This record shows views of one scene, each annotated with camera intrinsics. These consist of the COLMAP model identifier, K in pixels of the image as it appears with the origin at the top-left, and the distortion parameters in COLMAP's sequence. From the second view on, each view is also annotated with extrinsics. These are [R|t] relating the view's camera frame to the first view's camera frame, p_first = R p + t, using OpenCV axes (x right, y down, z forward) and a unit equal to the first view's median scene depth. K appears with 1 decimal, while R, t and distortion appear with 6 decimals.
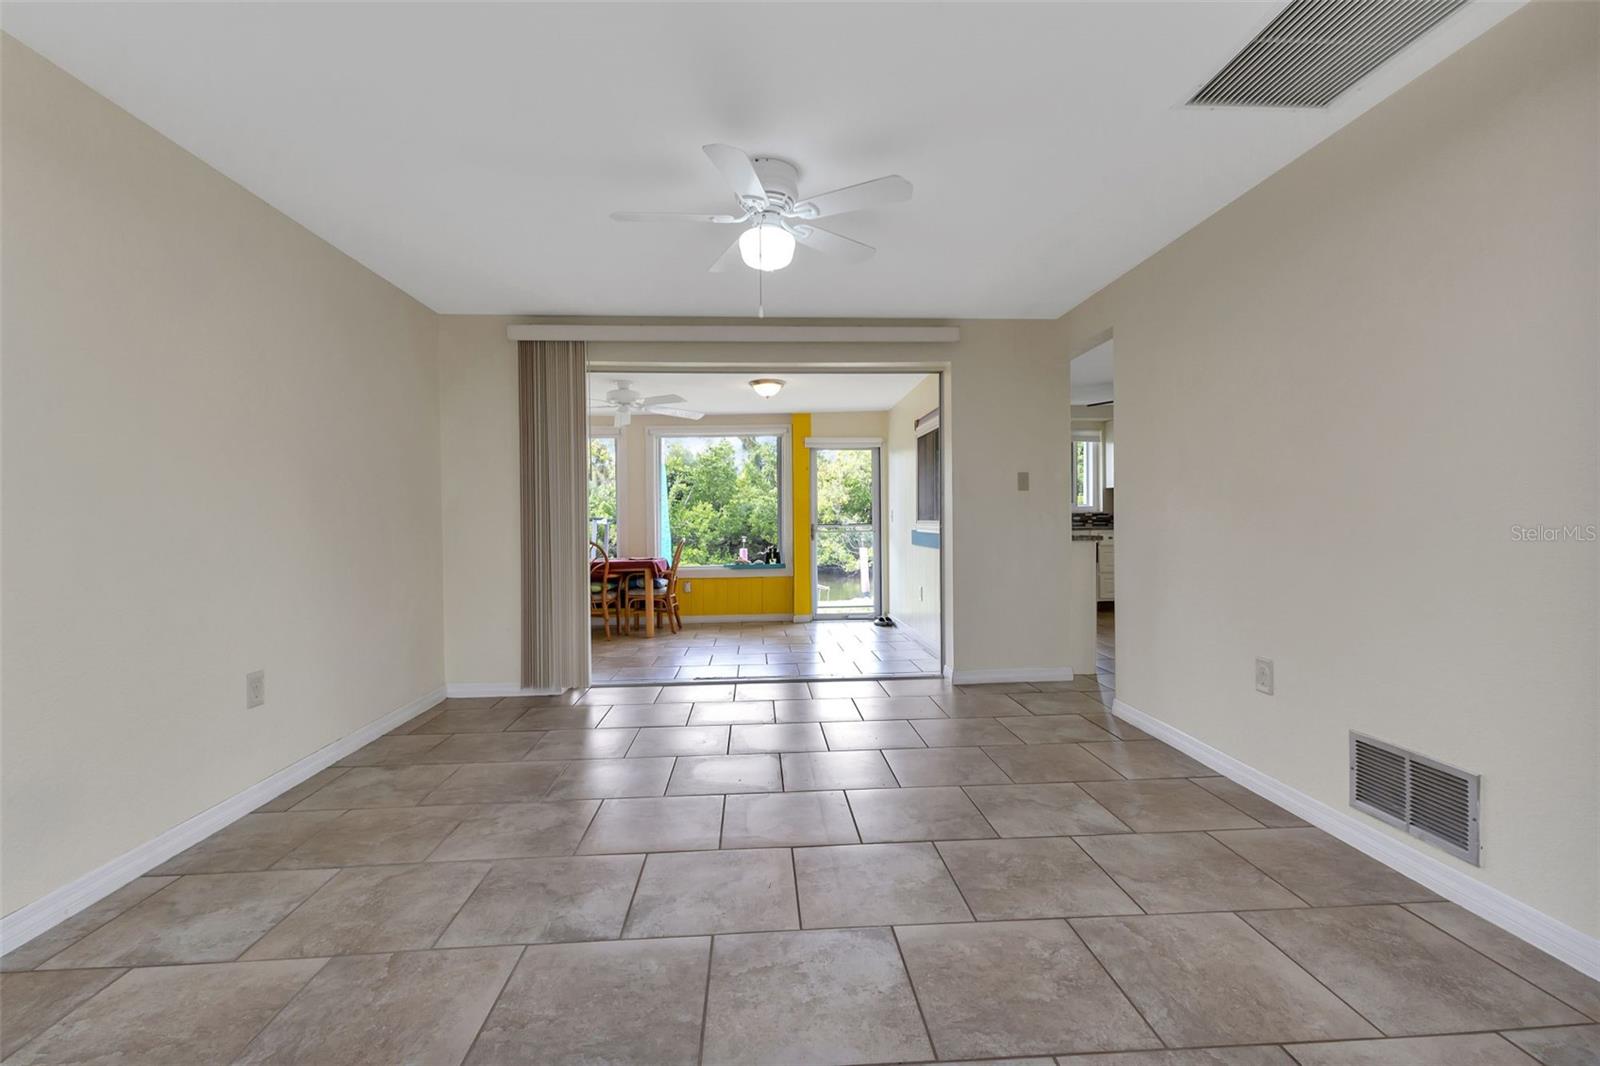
lens RADIAL K [[704.2, 0, 799.7], [0, 704.2, 532.4], [0, 0, 1]] dist [0.009414, 0.000473]
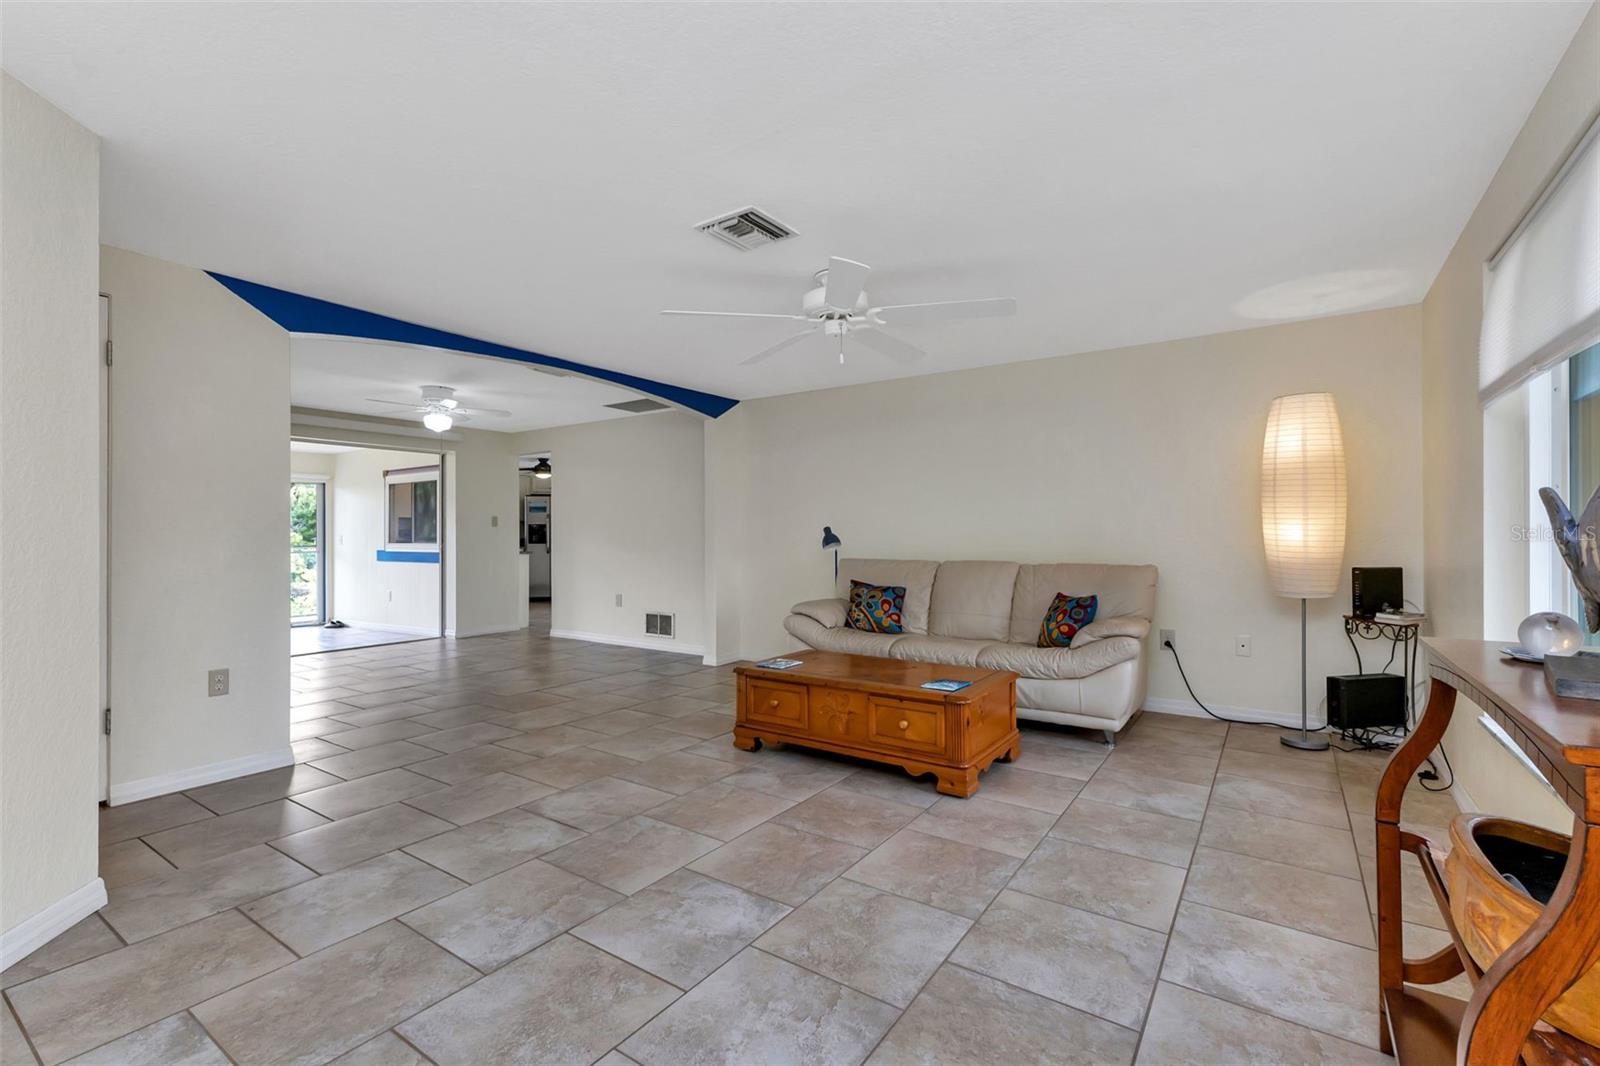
lens RADIAL K [[704.2, 0, 799.7], [0, 704.2, 532.4], [0, 0, 1]] dist [0.009414, 0.000473]
pose [[0.619200, 0.010710, 0.785160, -0.580933], [0.013785, 0.999605, -0.024507, 0.009773], [-0.785112, 0.025998, 0.618808, -0.685112]]
